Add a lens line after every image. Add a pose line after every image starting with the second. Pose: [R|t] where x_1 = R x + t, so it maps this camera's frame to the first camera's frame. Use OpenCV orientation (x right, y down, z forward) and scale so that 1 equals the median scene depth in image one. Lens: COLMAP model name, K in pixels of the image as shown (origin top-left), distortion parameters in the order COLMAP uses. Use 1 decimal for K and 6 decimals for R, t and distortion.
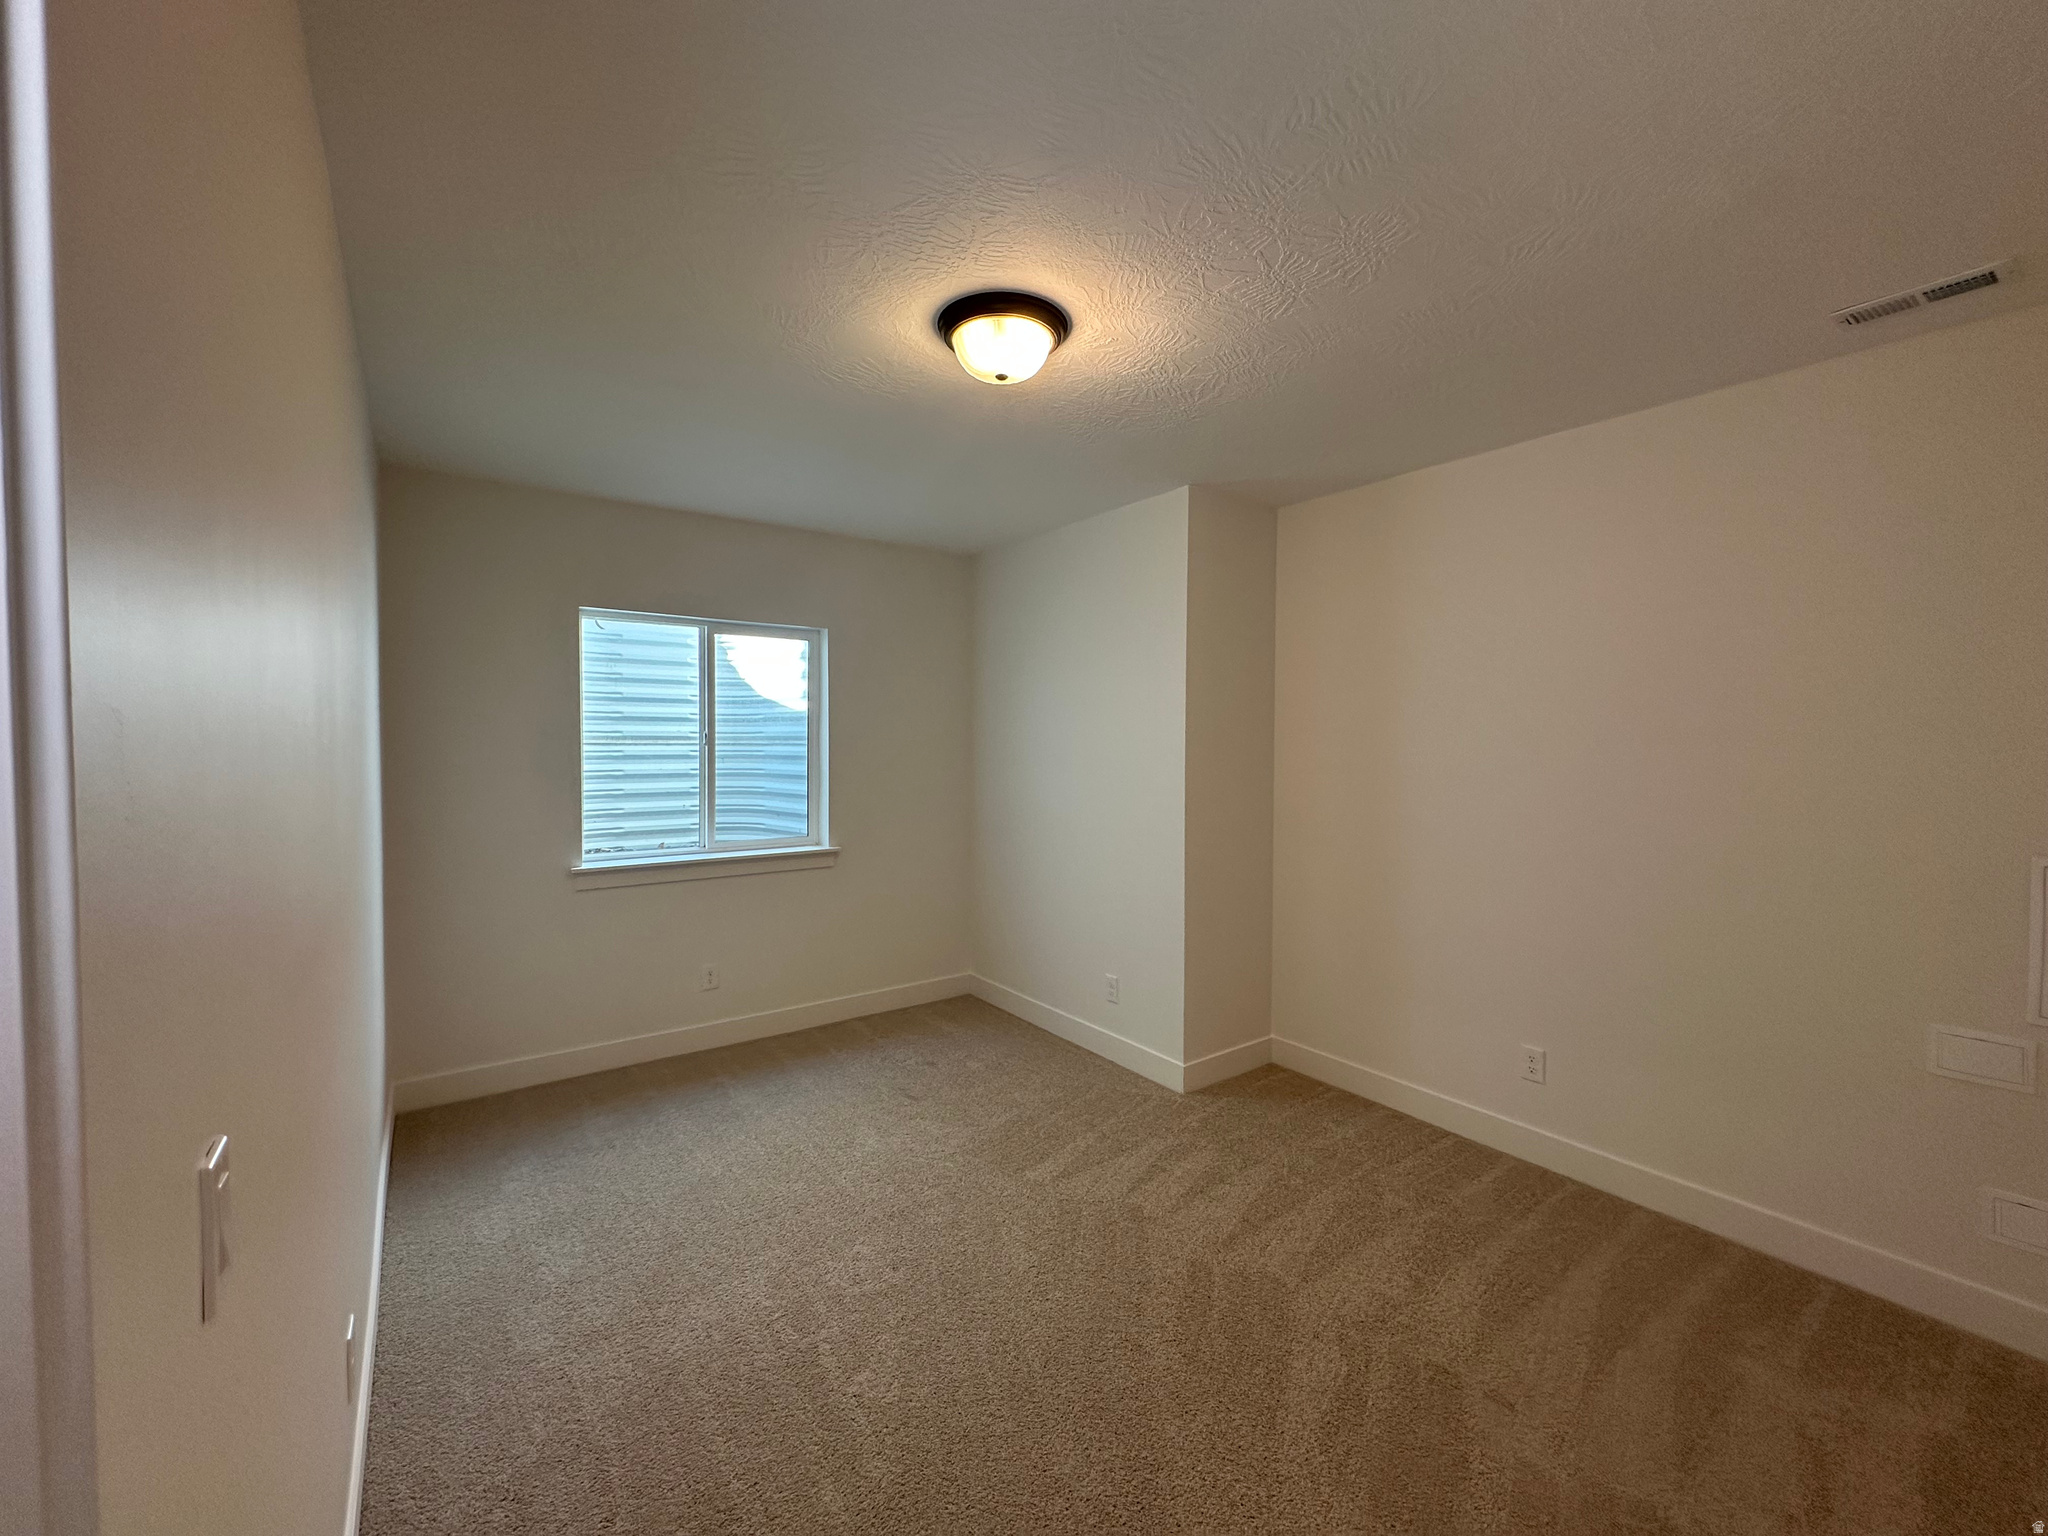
lens RADIAL K [[819.7, 0, 1024.0], [0, 819.7, 768.0], [0, 0, 1]] dist [-0.000393, 0.000263]
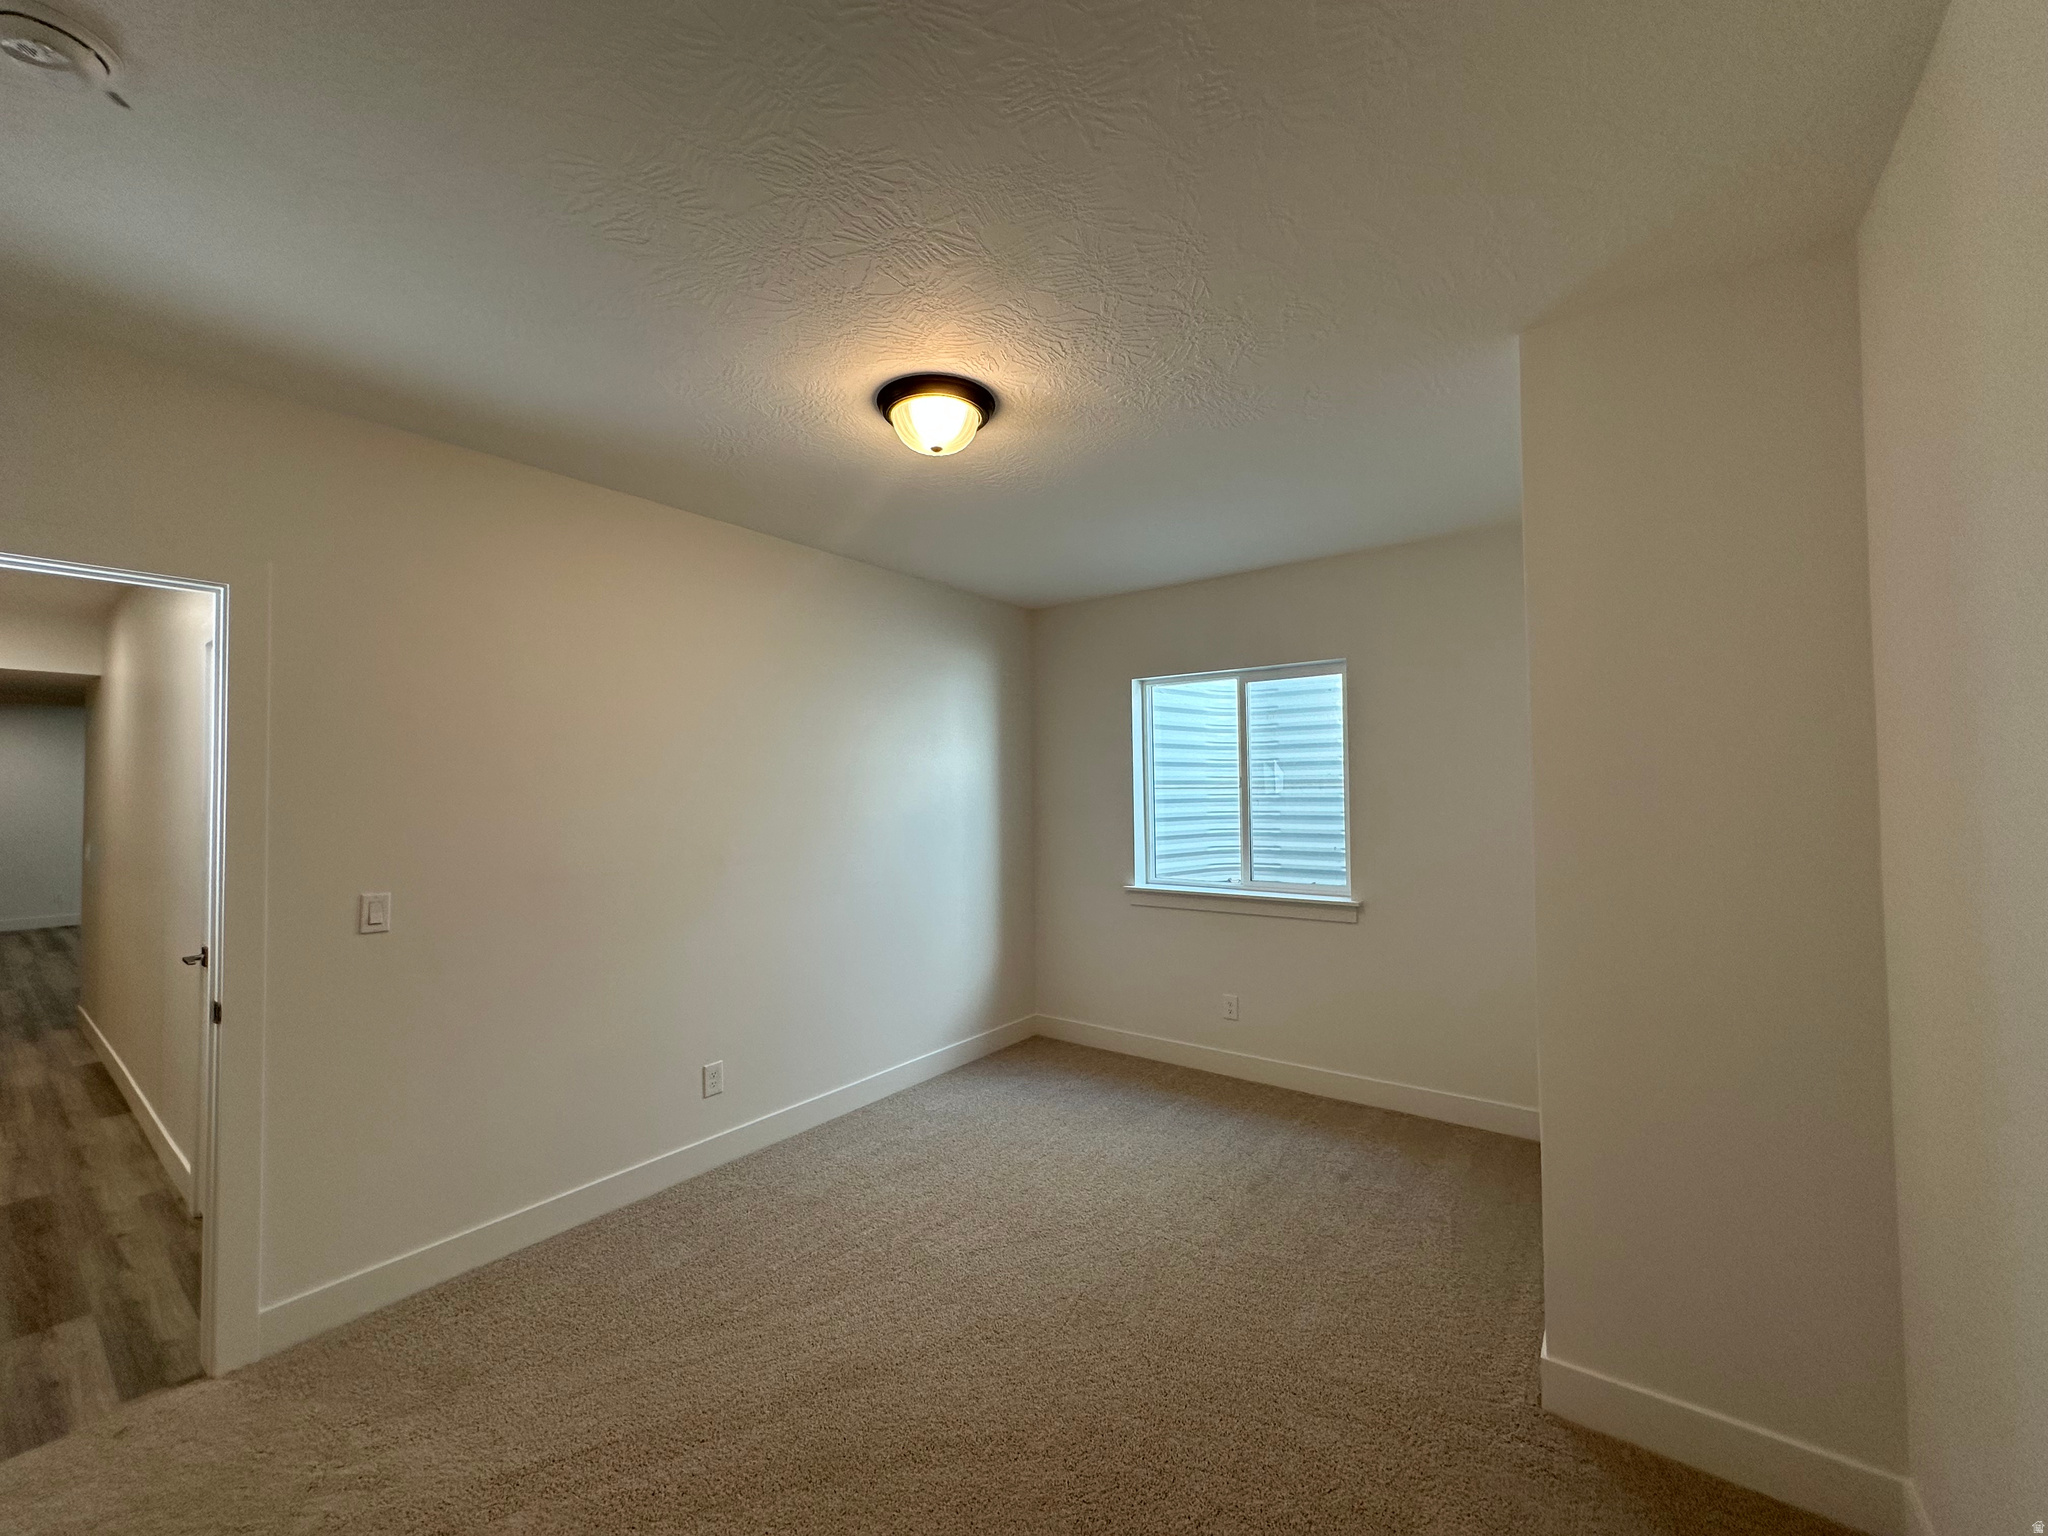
lens RADIAL K [[819.7, 0, 1024.0], [0, 819.7, 768.0], [0, 0, 1]] dist [-0.000393, 0.000263]
pose [[0.283170, -0.035276, -0.958421, 0.984522], [-0.018671, 0.998931, -0.042283, -0.005299], [0.958888, 0.029868, 0.282209, 0.765287]]
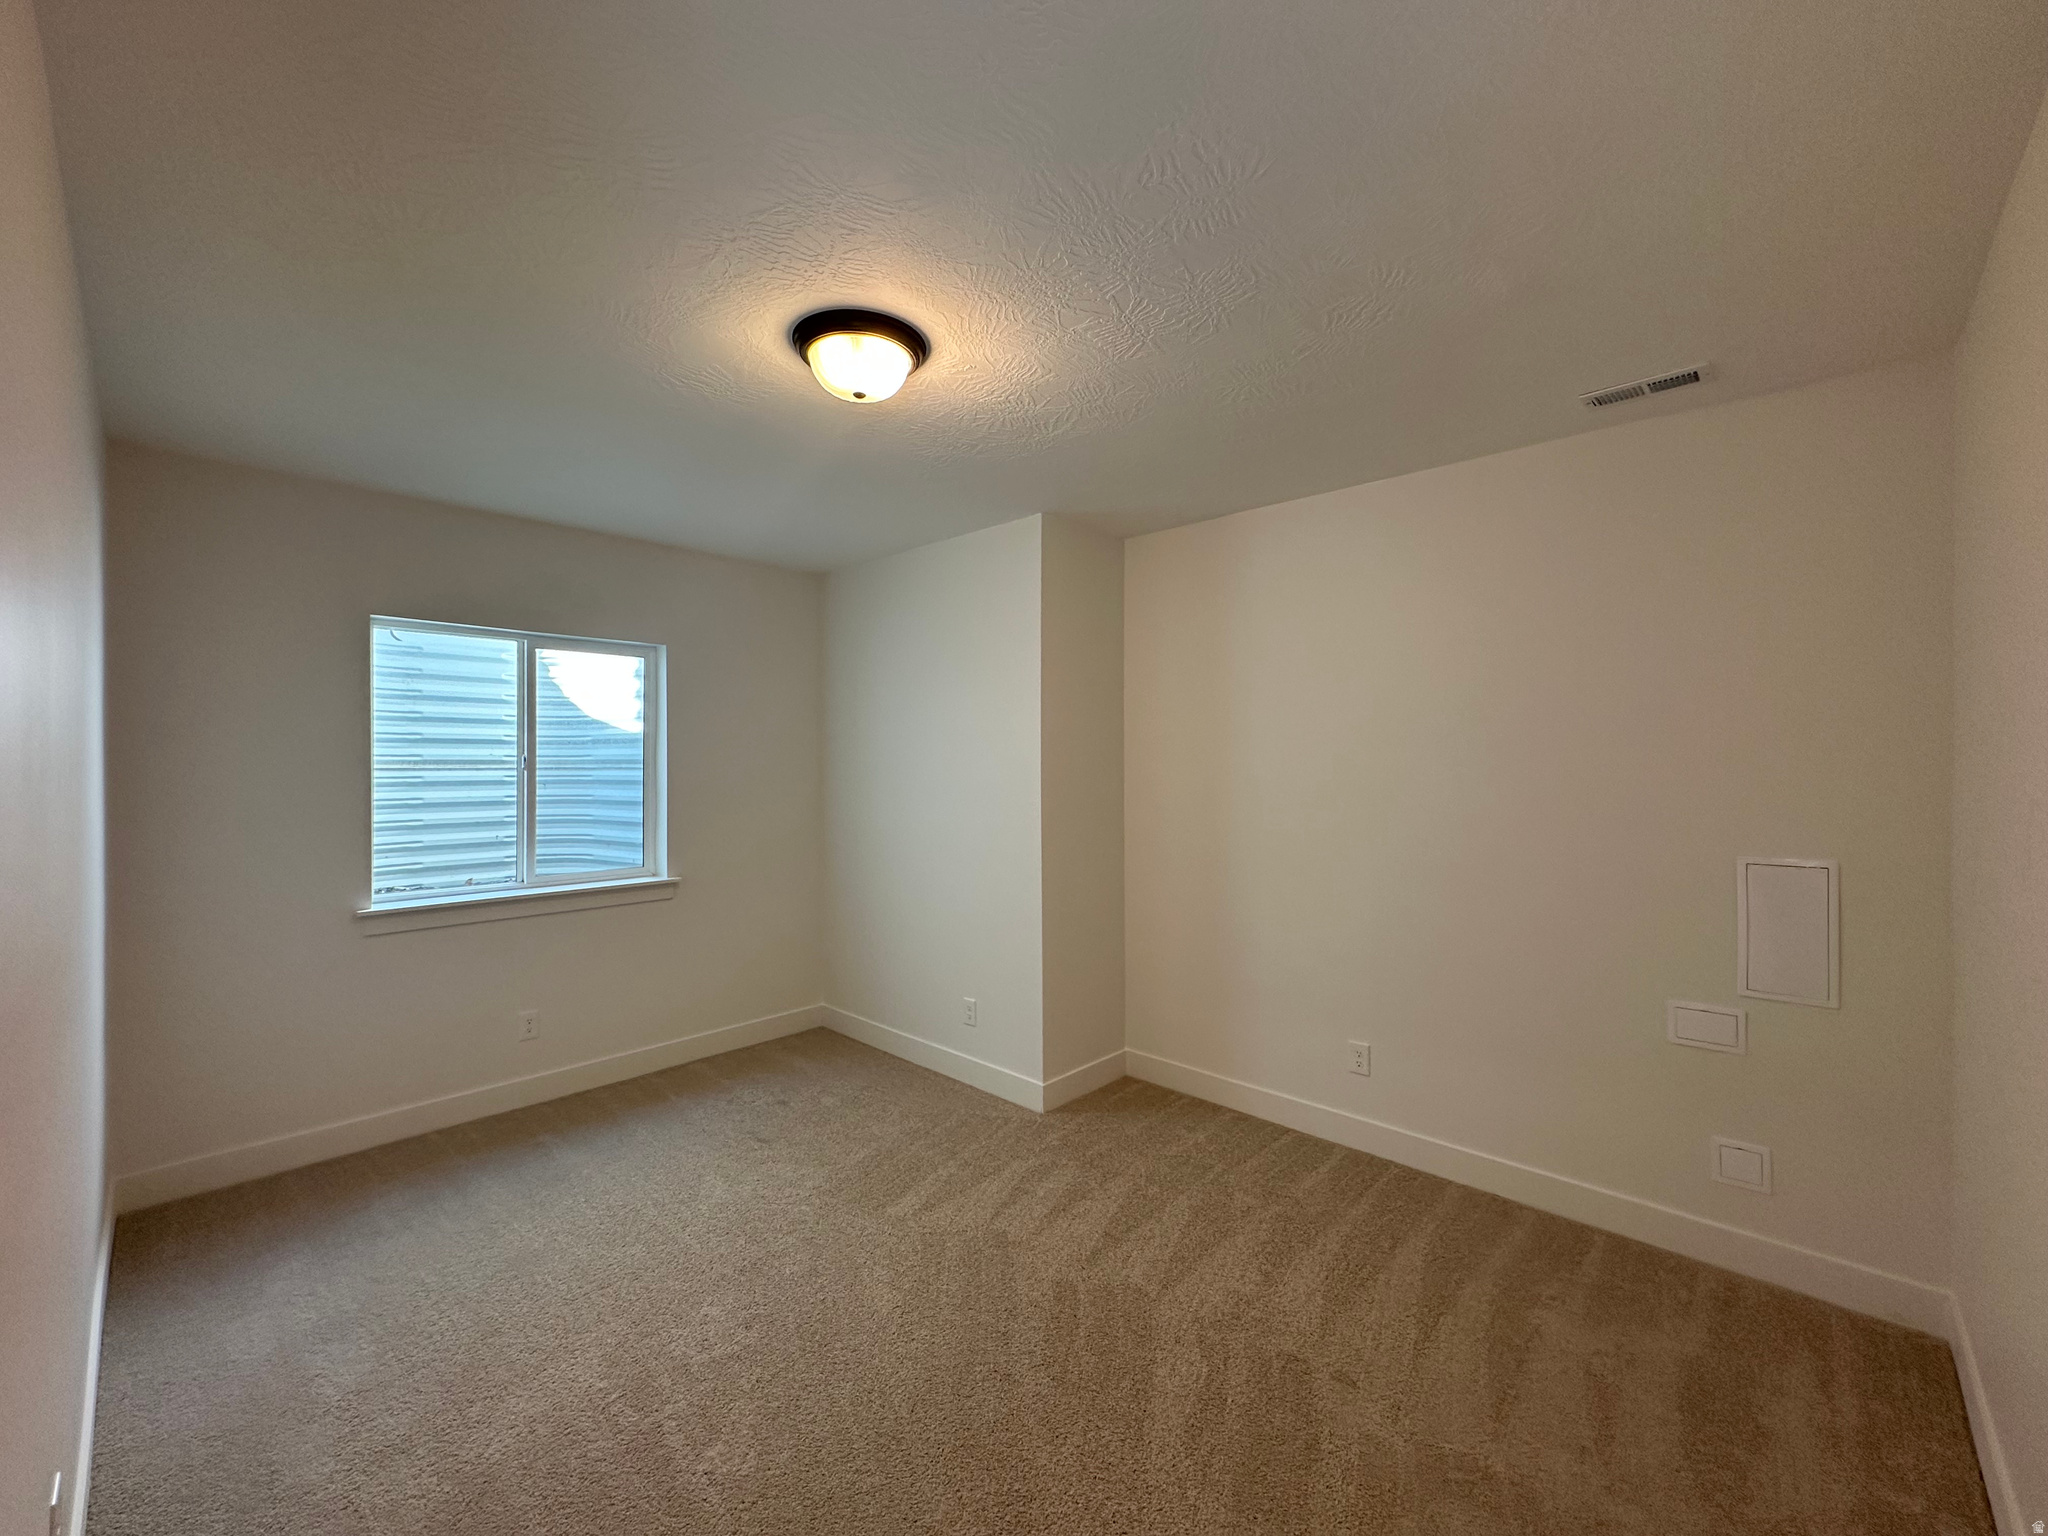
lens RADIAL K [[819.7, 0, 1024.0], [0, 819.7, 768.0], [0, 0, 1]] dist [-0.000393, 0.000263]
pose [[0.983426, -0.006381, 0.181195, -0.012371], [0.011249, 0.999603, -0.025850, -0.000118], [-0.180958, 0.027460, 0.983107, 0.004732]]
